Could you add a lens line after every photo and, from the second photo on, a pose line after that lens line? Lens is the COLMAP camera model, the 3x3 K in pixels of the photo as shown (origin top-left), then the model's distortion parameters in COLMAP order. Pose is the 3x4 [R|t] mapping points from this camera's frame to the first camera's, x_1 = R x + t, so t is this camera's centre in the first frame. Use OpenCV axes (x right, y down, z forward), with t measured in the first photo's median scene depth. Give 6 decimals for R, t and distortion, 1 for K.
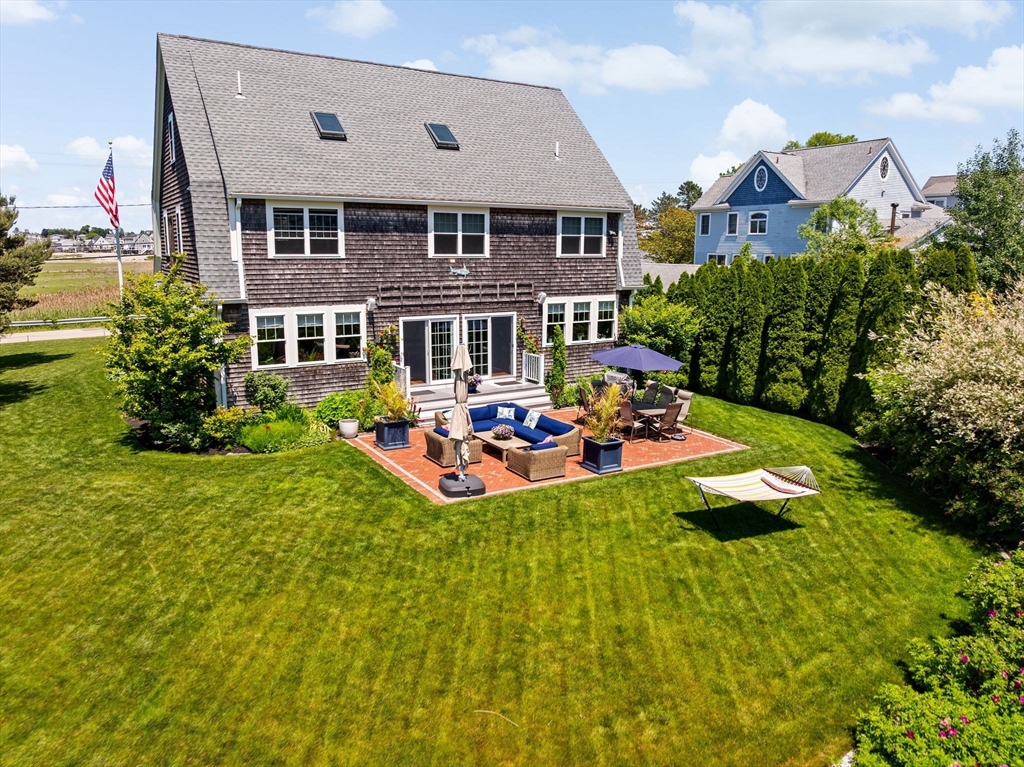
lens RADIAL K [[736.3, 0, 511.9], [0, 736.3, 384.1], [0, 0, 1]] dist [0.004611, -0.011046]
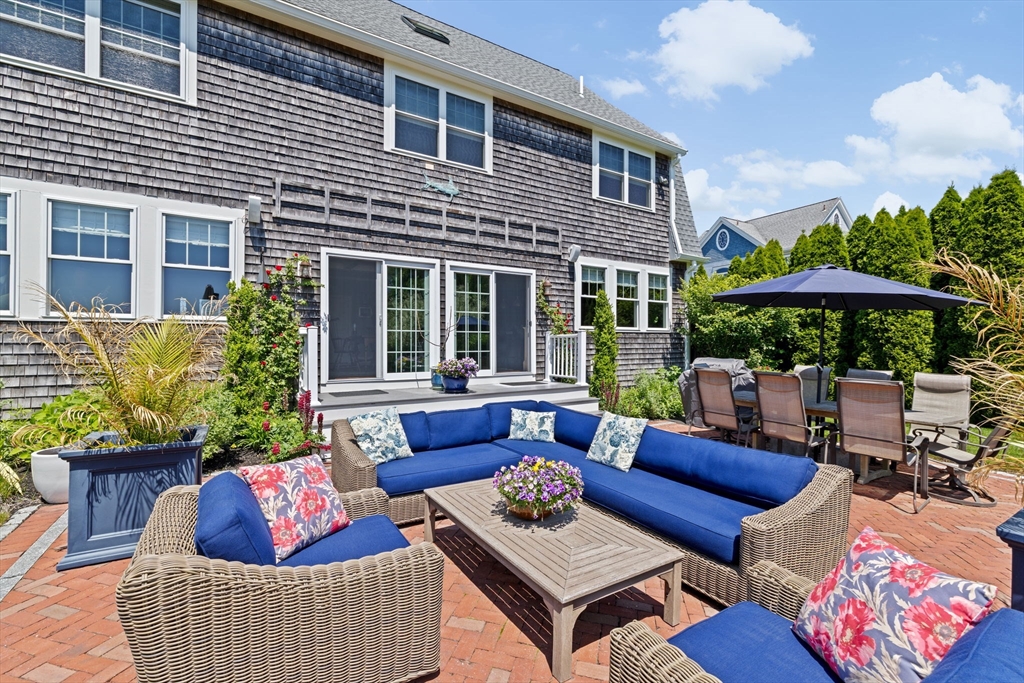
lens RADIAL K [[443.9, 0, 512.3], [0, 443.9, 337.0], [0, 0, 1]] dist [-0.000179, 0.001136]
pose [[0.999958, -0.004086, 0.008162, -0.017474], [0.005637, 0.979732, -0.200236, 0.034737], [-0.007178, 0.200273, 0.979714, 0.653809]]
